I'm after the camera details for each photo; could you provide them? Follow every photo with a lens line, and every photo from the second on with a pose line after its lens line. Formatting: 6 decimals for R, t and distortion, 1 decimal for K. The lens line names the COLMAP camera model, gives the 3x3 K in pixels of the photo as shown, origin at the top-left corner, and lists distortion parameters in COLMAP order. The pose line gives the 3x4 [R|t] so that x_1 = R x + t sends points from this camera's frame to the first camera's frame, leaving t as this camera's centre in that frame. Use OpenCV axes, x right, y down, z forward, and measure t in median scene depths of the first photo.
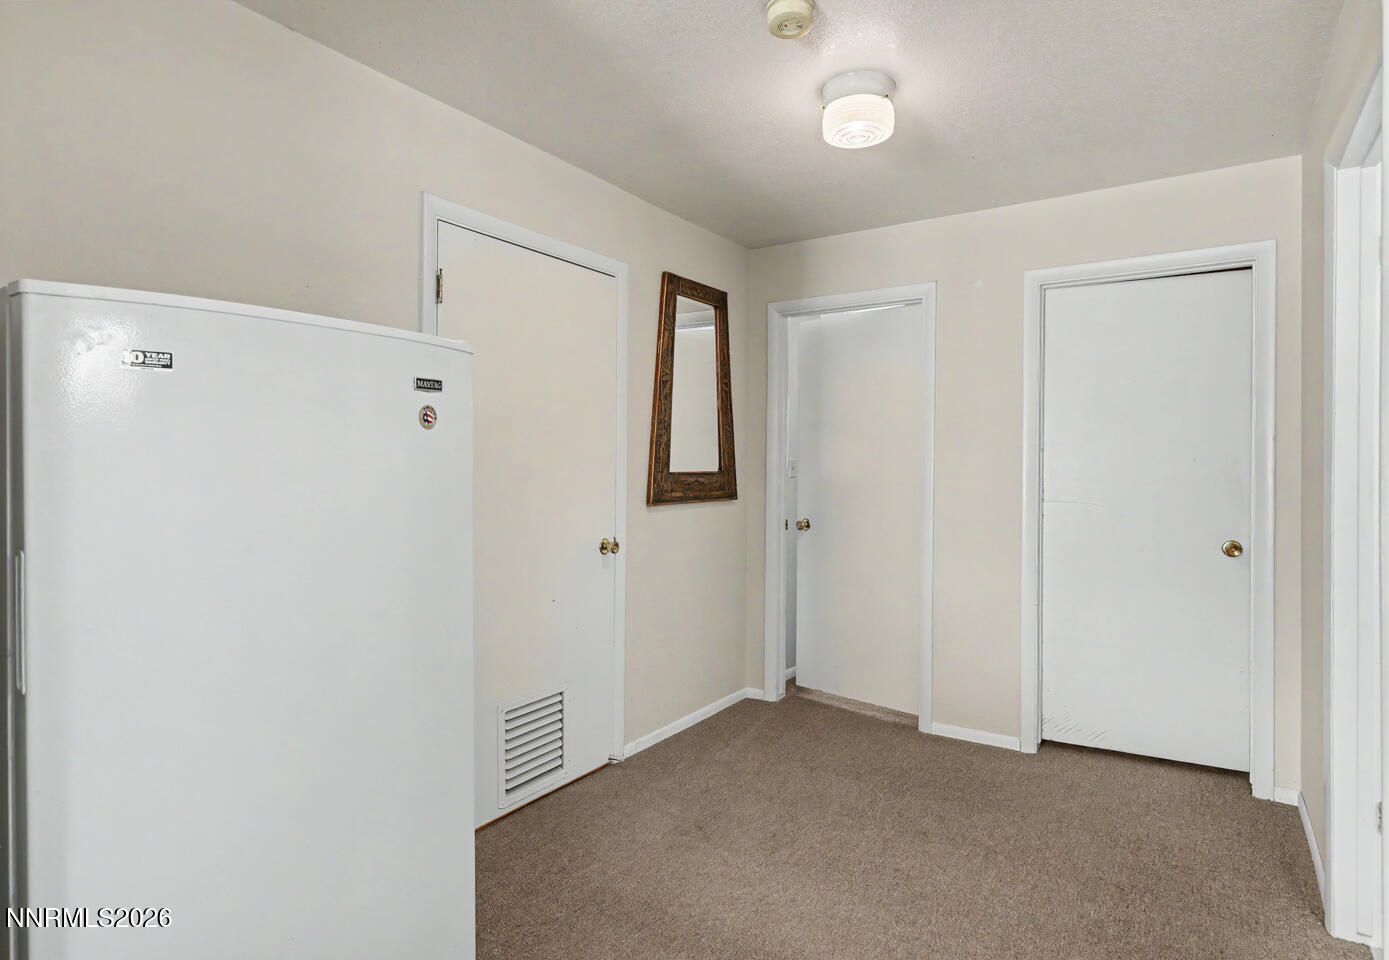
lens RADIAL K [[771.4, 0, 693.1], [0, 771.4, 471.2], [0, 0, 1]] dist [0.007782, 0.001303]
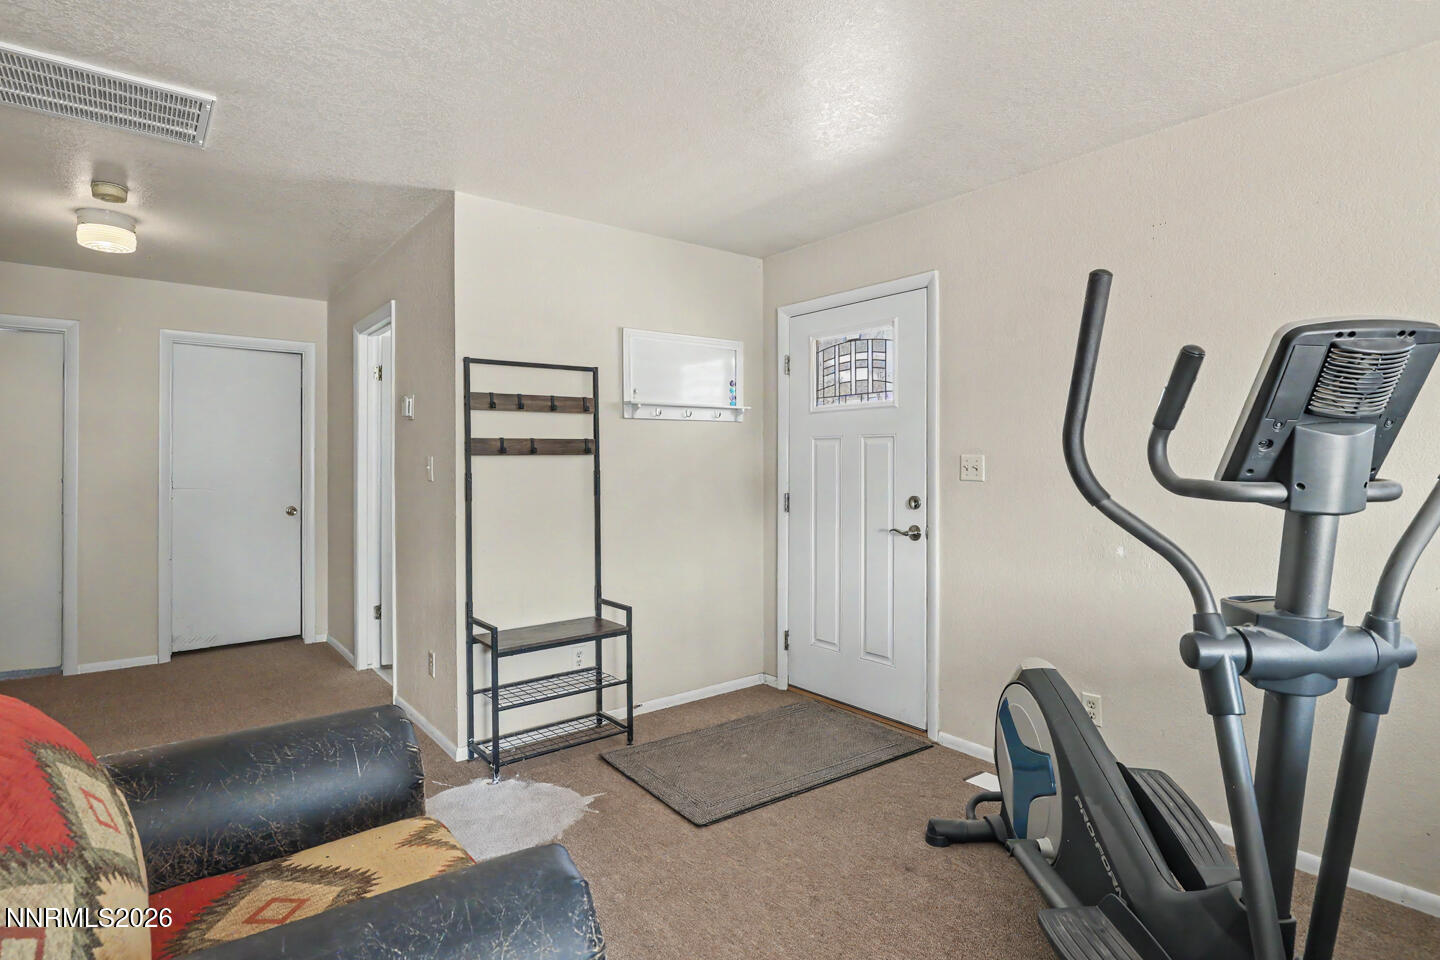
lens RADIAL K [[743.8, 0, 718.1], [0, 743.8, 471.4], [0, 0, 1]] dist [0.000205, 0.000106]
pose [[0.305769, -0.015687, 0.951976, -0.596190], [-0.001408, 0.999856, 0.016929, -0.019051], [-0.952105, -0.006516, 0.305703, -0.427630]]
